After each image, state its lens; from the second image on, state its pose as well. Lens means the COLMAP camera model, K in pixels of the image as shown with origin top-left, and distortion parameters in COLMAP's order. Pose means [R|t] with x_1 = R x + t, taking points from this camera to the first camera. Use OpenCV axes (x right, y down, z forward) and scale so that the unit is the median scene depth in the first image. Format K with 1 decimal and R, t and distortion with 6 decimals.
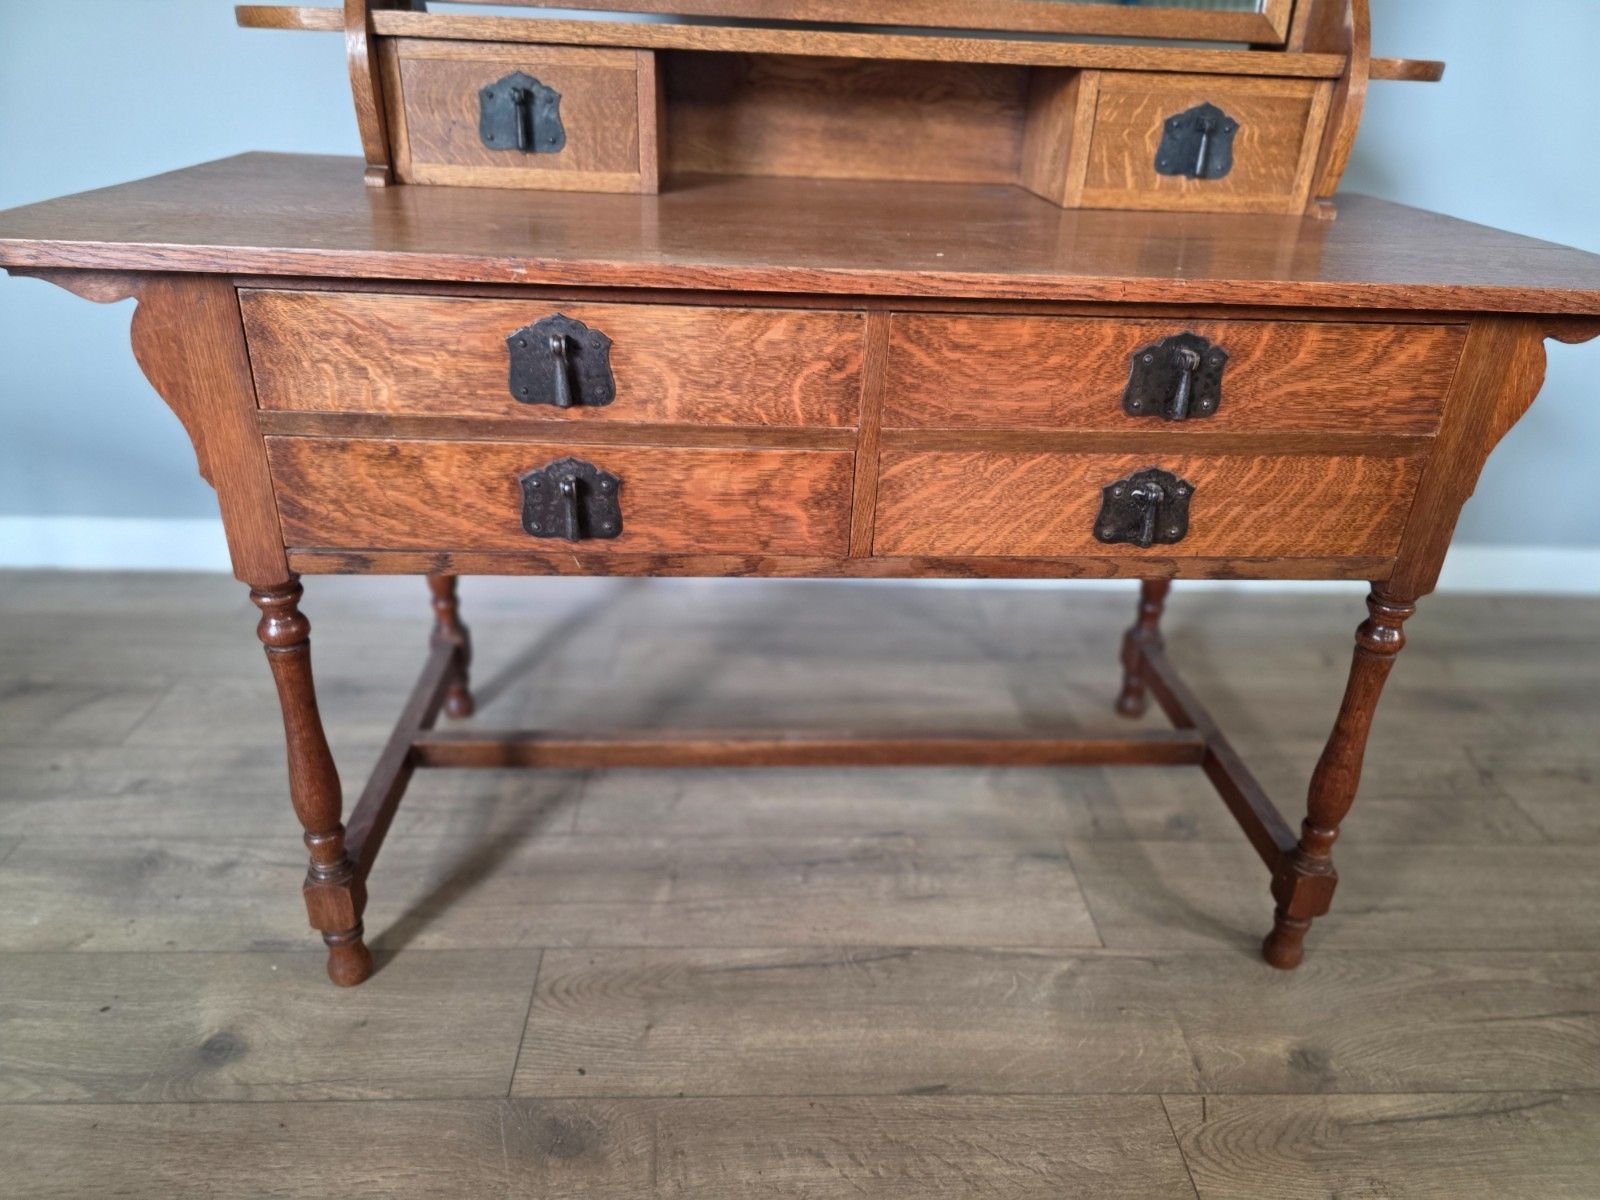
lens RADIAL K [[1080.9, 0, 809.2], [0, 1080.9, 611.7], [0, 0, 1]] dist [0.060891, -0.068173]
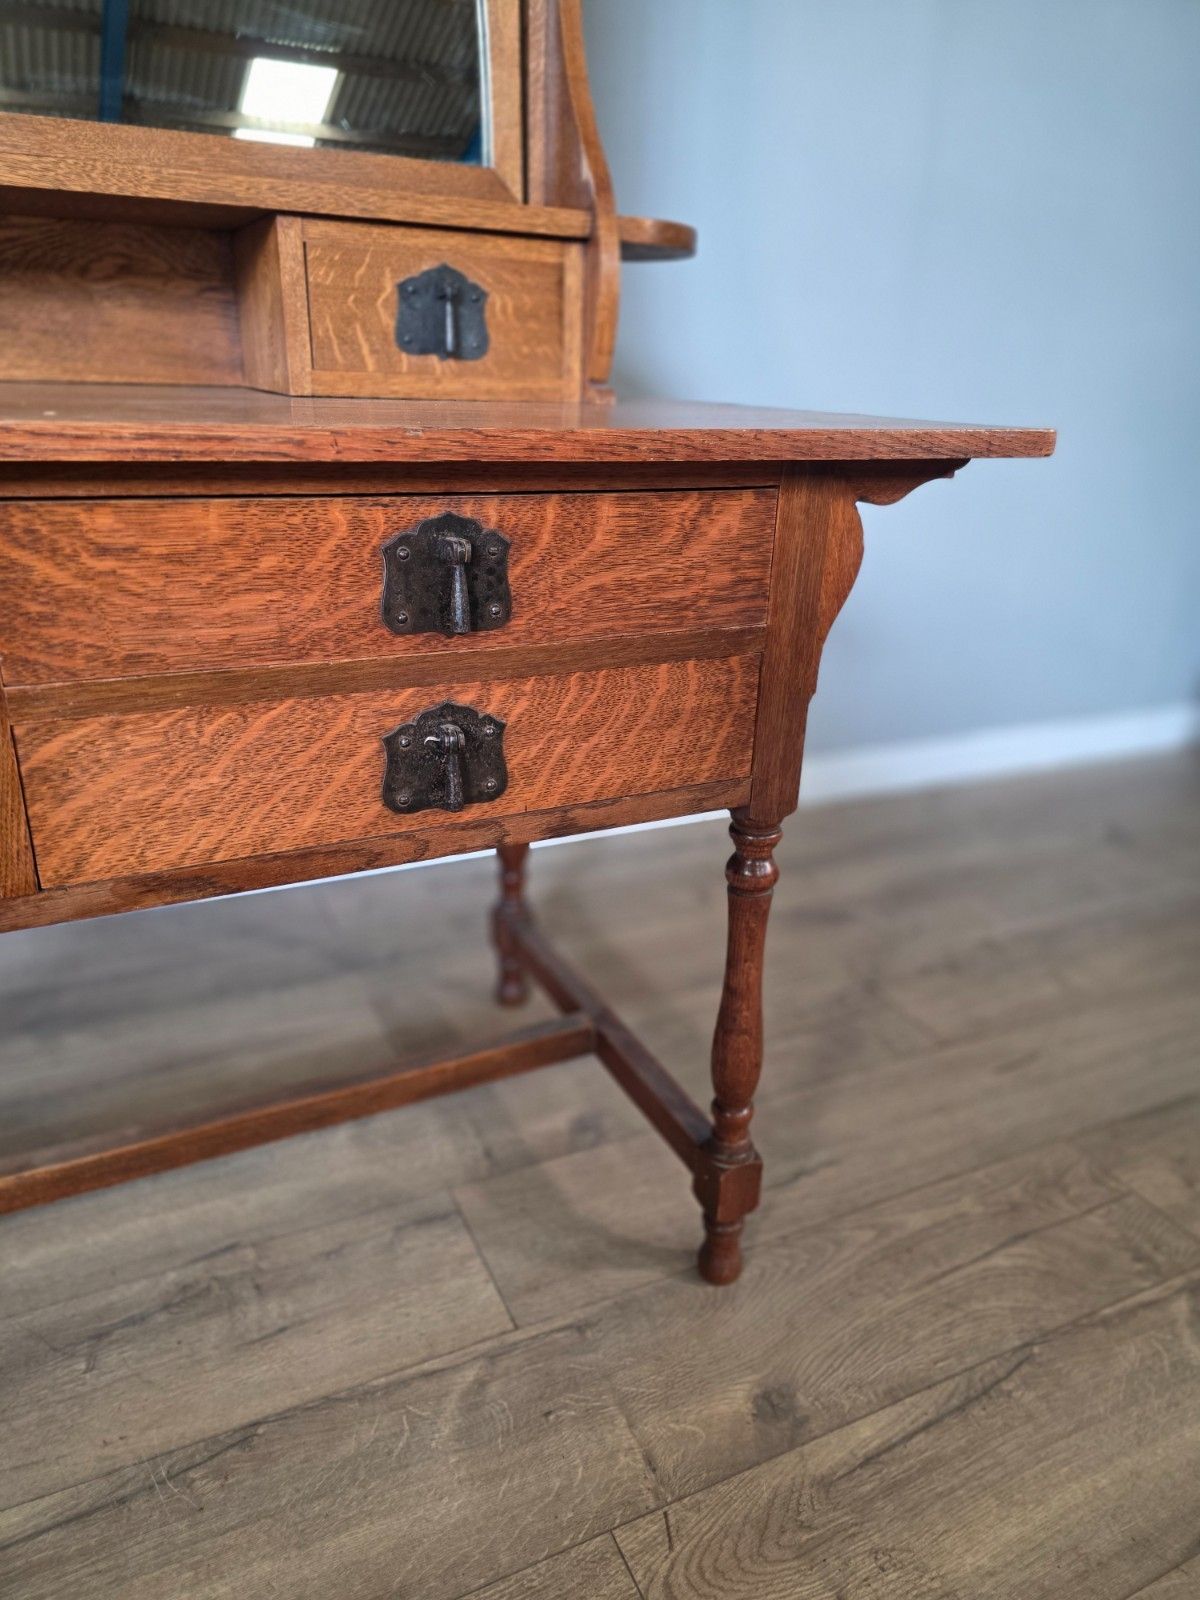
lens RADIAL K [[1080.9, 0, 608.3], [0, 1080.9, 805.0], [0, 0, 1]] dist [0.060891, -0.068173]
pose [[0.919866, -0.154081, 0.360700, 0.124503], [0.182827, 0.982033, -0.046751, -0.009092], [-0.347016, 0.108950, 0.931509, 0.250946]]
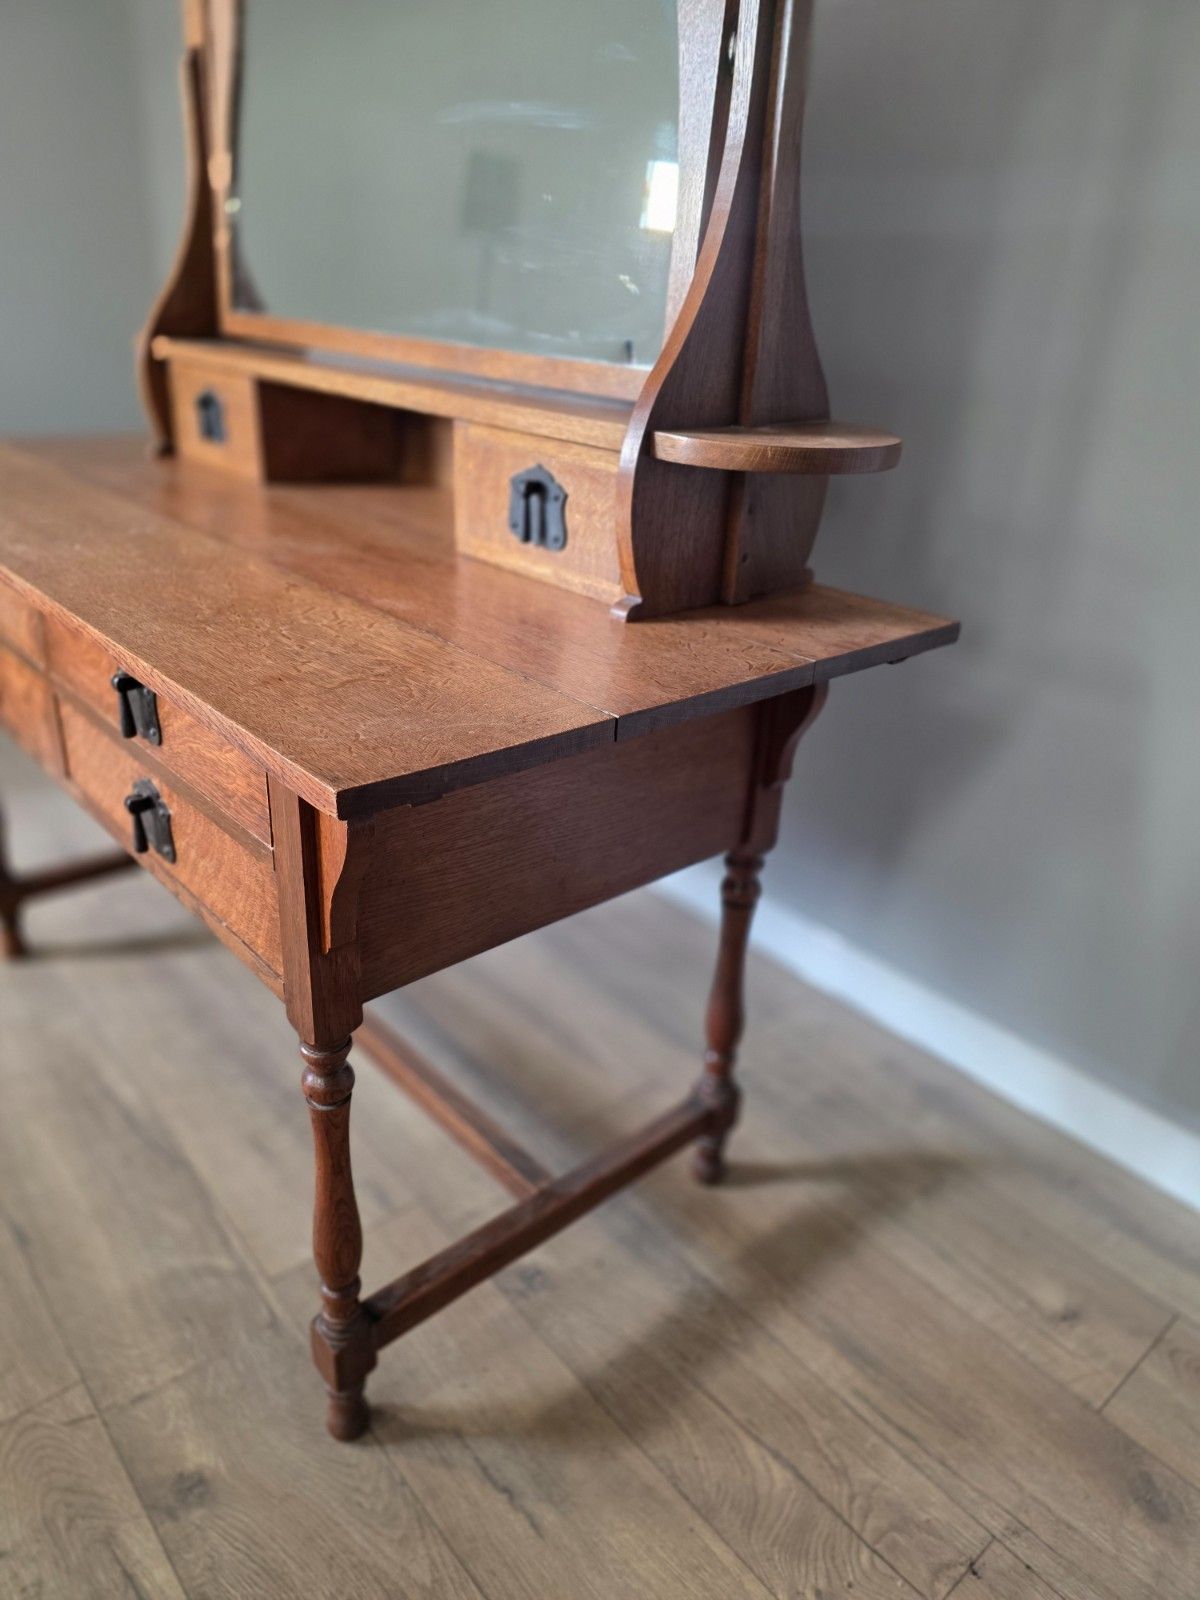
lens RADIAL K [[1080.9, 0, 608.2], [0, 1080.9, 797.5], [0, 0, 1]] dist [0.060891, -0.068173]
pose [[0.622338, 0.323882, -0.712598, 1.158778], [-0.387071, 0.918618, 0.079477, -0.319634], [0.680347, 0.226365, 0.697056, 0.499238]]
